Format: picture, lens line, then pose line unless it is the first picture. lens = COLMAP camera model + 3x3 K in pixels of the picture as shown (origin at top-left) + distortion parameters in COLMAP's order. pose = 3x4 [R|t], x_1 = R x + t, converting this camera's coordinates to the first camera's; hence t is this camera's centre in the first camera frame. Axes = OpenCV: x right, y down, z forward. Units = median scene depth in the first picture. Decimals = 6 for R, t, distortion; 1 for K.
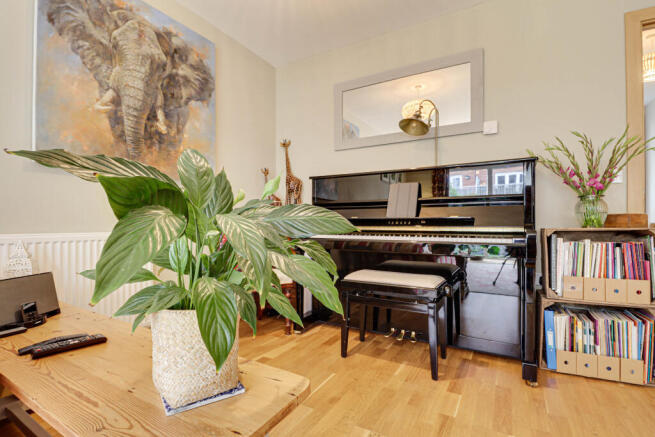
lens RADIAL K [[303.7, 0, 330.7], [0, 303.7, 224.4], [0, 0, 1]] dist [-0.024351, -0.001338]
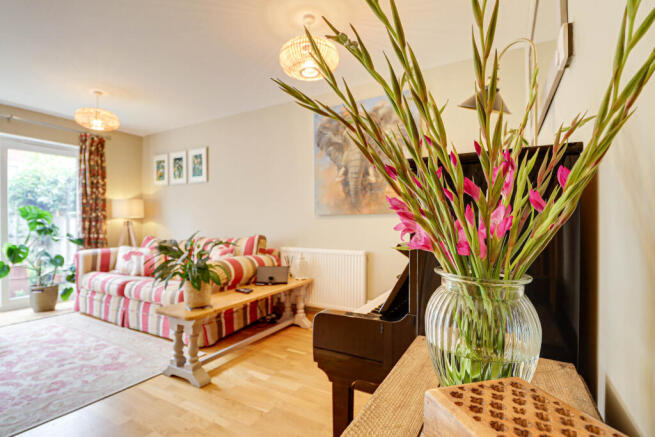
lens RADIAL K [[321.9, 0, 322.8], [0, 321.9, 221.5], [0, 0, 1]] dist [-0.028380, -0.001425]
pose [[-0.005790, -0.002010, -0.999981, 0.992246], [-0.002885, 0.999994, -0.001993, -0.119266], [0.999979, 0.002873, -0.005795, 0.792869]]
